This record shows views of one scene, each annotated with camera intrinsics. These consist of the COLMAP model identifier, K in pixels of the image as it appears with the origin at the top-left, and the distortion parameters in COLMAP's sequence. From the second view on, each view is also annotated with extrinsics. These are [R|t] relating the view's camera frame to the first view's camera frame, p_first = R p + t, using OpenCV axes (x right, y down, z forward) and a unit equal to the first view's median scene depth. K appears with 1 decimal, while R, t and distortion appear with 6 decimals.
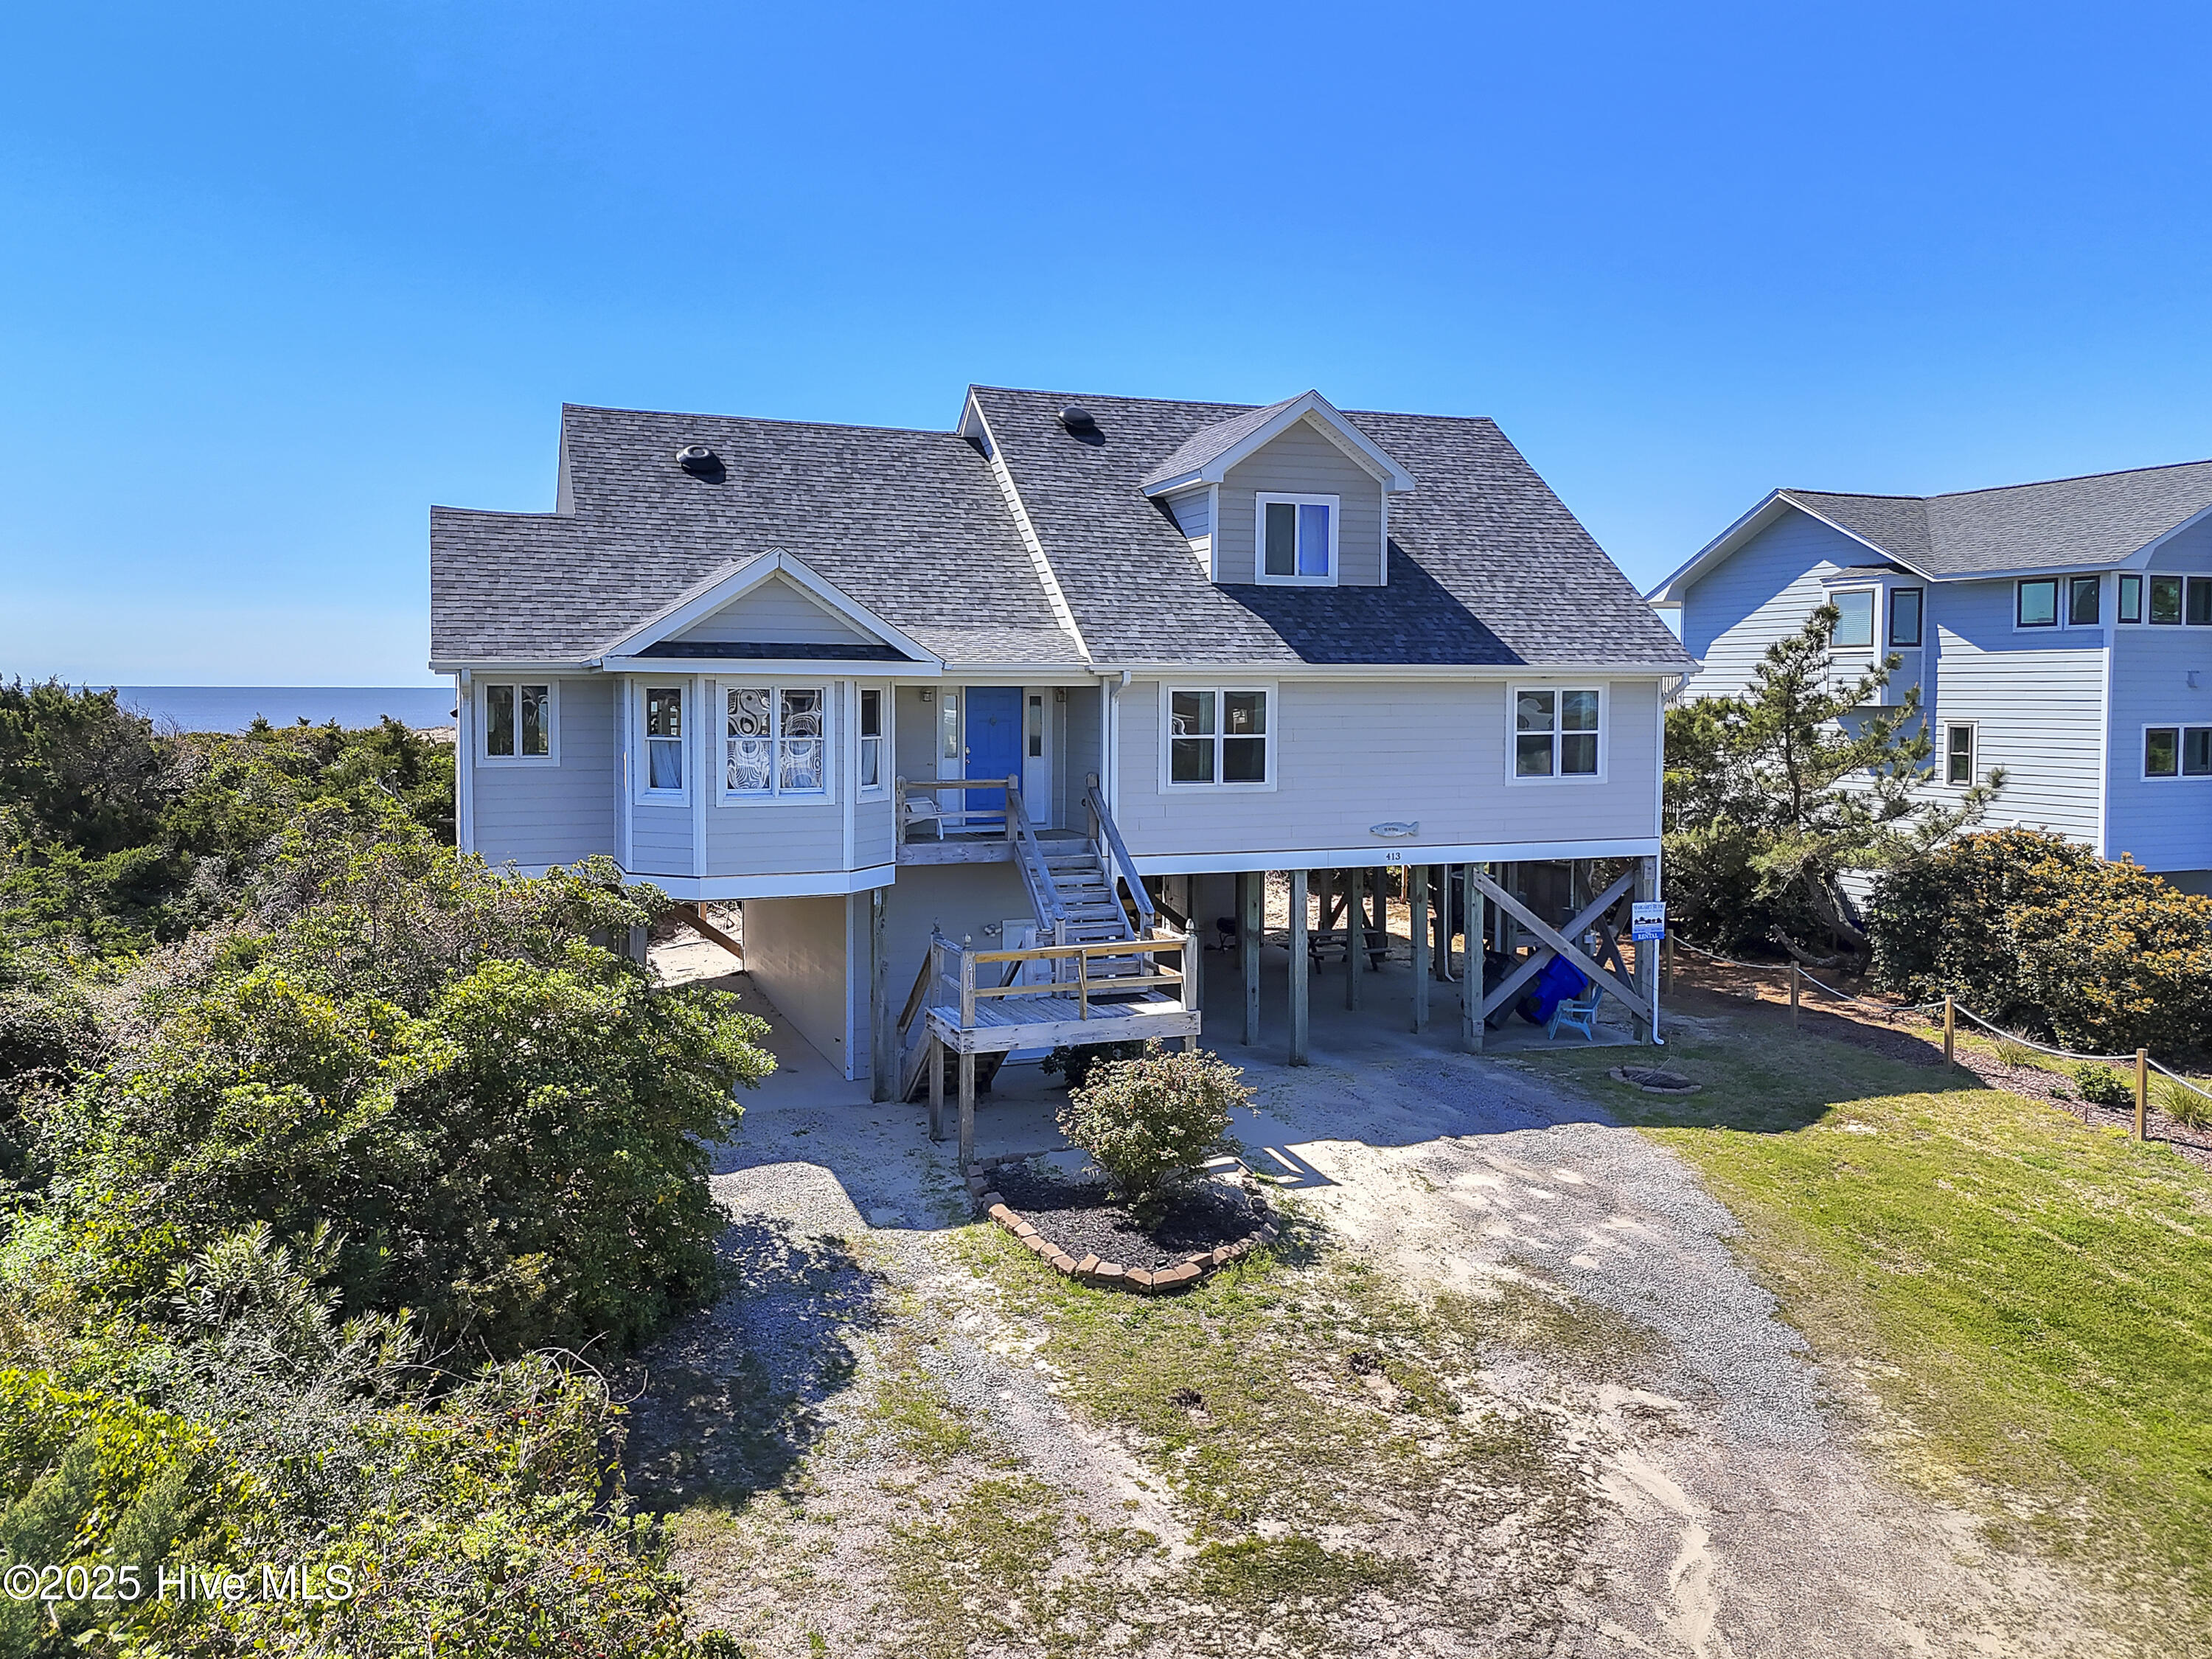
lens RADIAL K [[1650.5, 0, 1076.7], [0, 1650.5, 749.8], [0, 0, 1]] dist [0.066187, -0.041672]
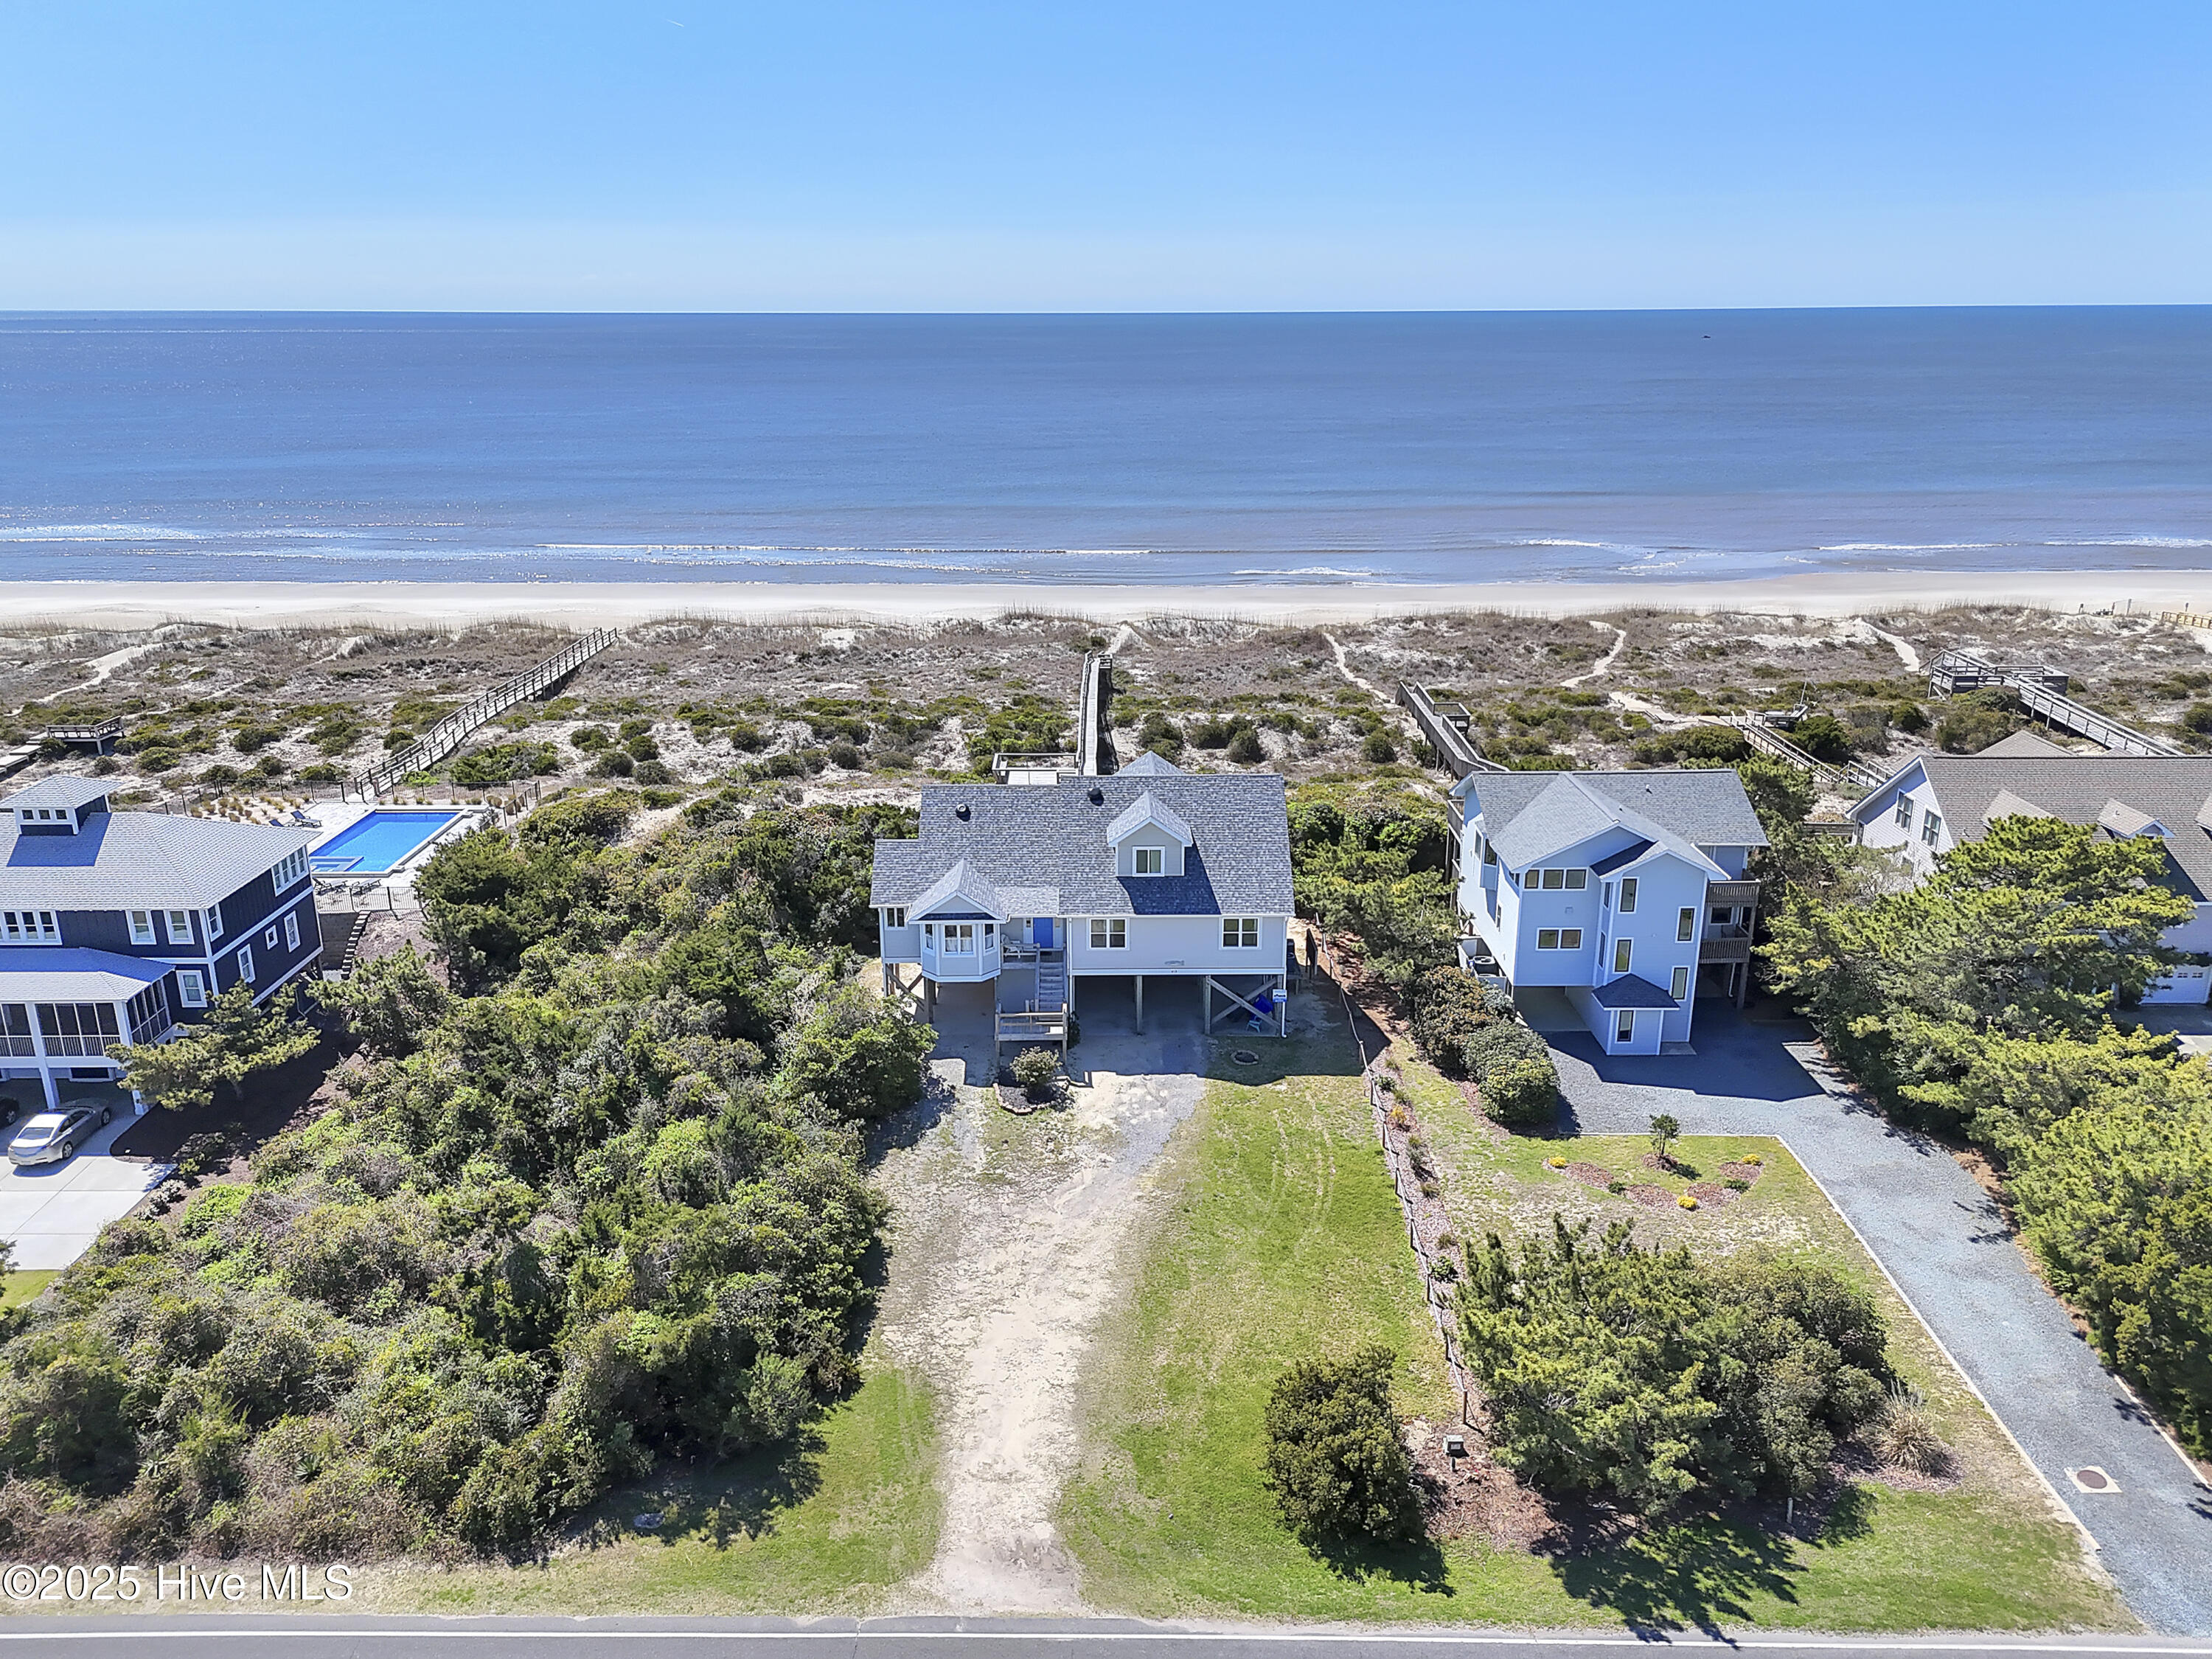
lens RADIAL K [[1579.8, 0, 1106.0], [0, 1579.8, 829.5], [0, 0, 1]] dist [0.118509, -0.225456]
pose [[0.940094, 0.102947, -0.325000, 1.166594], [-0.011920, 0.962660, 0.270451, -1.132816], [0.340707, -0.250375, 0.906218, -1.842599]]
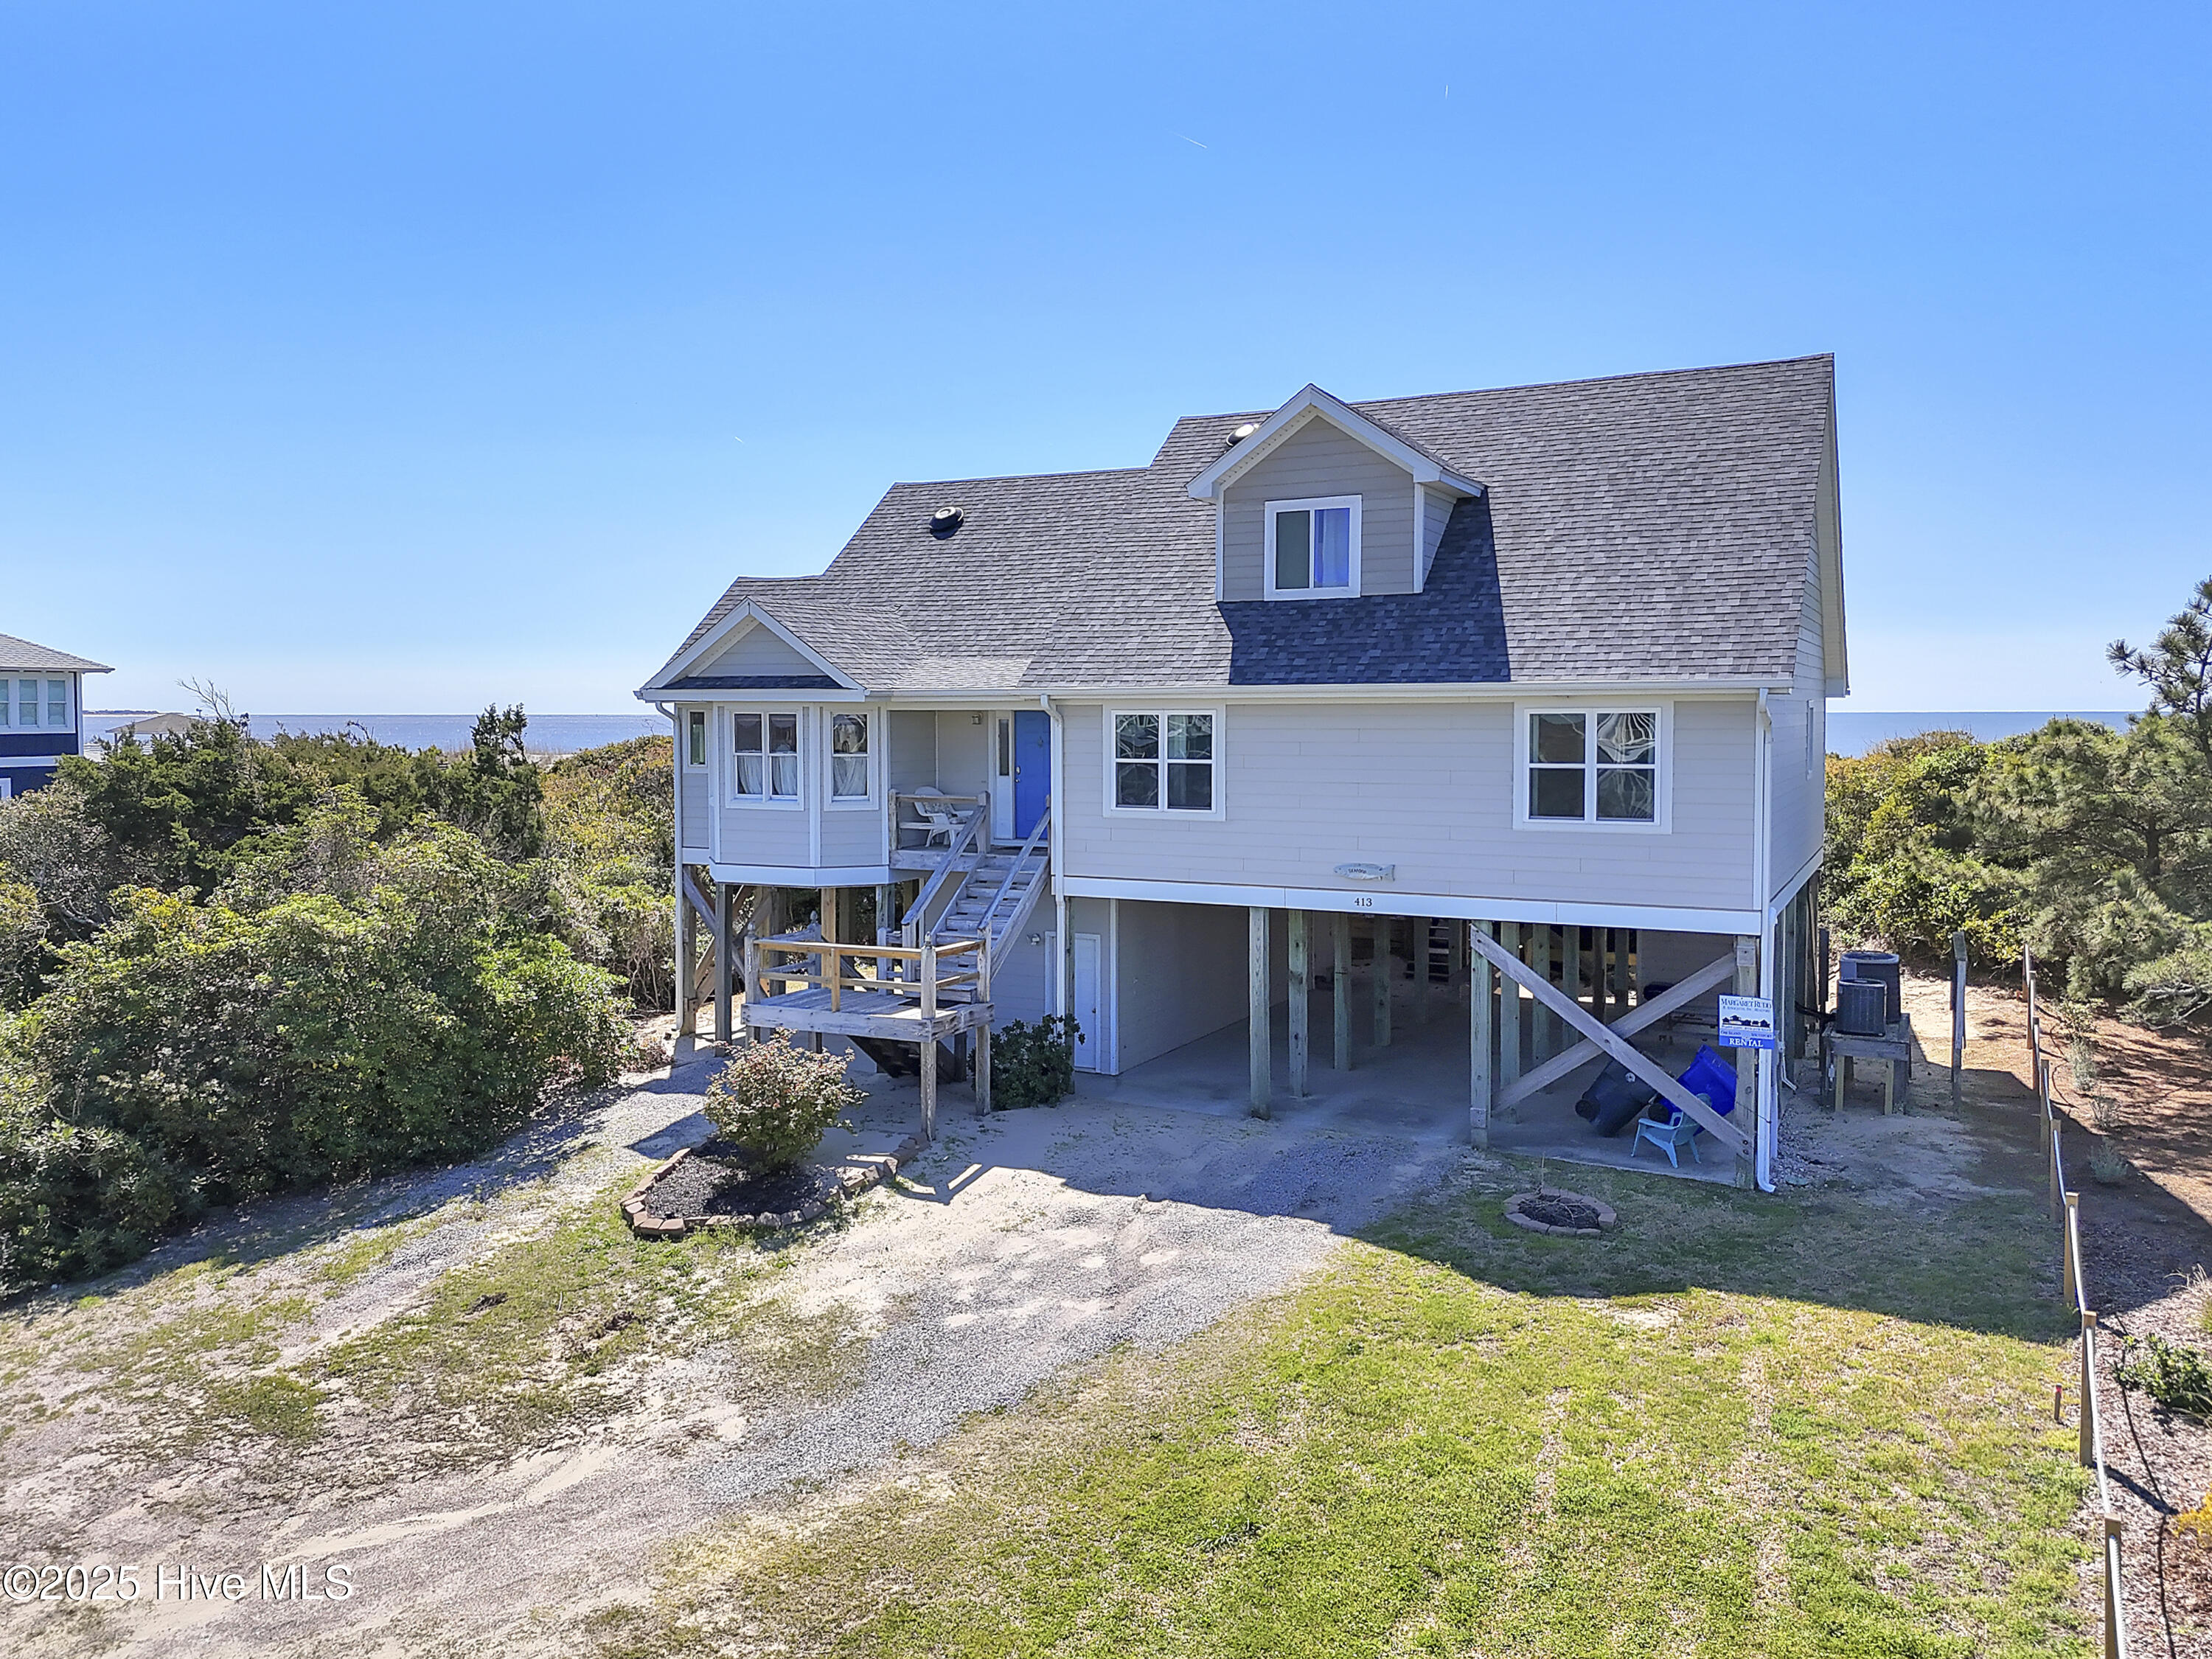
lens RADIAL K [[1652.6, 0, 1107.4], [0, 1652.6, 777.8], [0, 0, 1]] dist [0.048971, -0.031629]
pose [[0.677238, 0.026886, -0.735272, 0.900726], [-0.024281, 0.999604, 0.014187, -0.012909], [0.735363, 0.008245, 0.677623, 0.363848]]
